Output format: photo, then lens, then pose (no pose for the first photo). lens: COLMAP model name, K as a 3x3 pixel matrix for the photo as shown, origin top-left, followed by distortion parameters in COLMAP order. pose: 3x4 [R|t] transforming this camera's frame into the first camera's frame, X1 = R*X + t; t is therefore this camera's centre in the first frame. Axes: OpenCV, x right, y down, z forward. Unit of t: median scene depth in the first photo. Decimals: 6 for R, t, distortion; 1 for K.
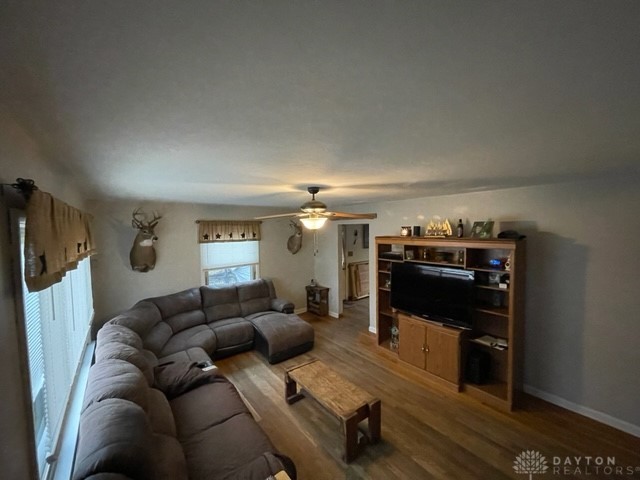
lens RADIAL K [[258.5, 0, 317.6], [0, 258.5, 241.7], [0, 0, 1]] dist [-0.001325, -0.000310]
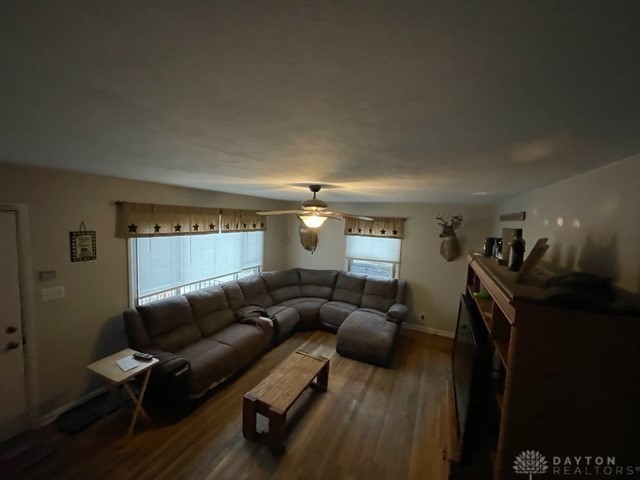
lens RADIAL K [[258.5, 0, 317.7], [0, 258.5, 237.9], [0, 0, 1]] dist [-0.001325, -0.000310]
pose [[0.445546, 0.105908, -0.888972, 0.557346], [-0.101600, 0.992545, 0.067326, -0.047917], [0.889475, 0.060323, 0.452985, 0.348811]]
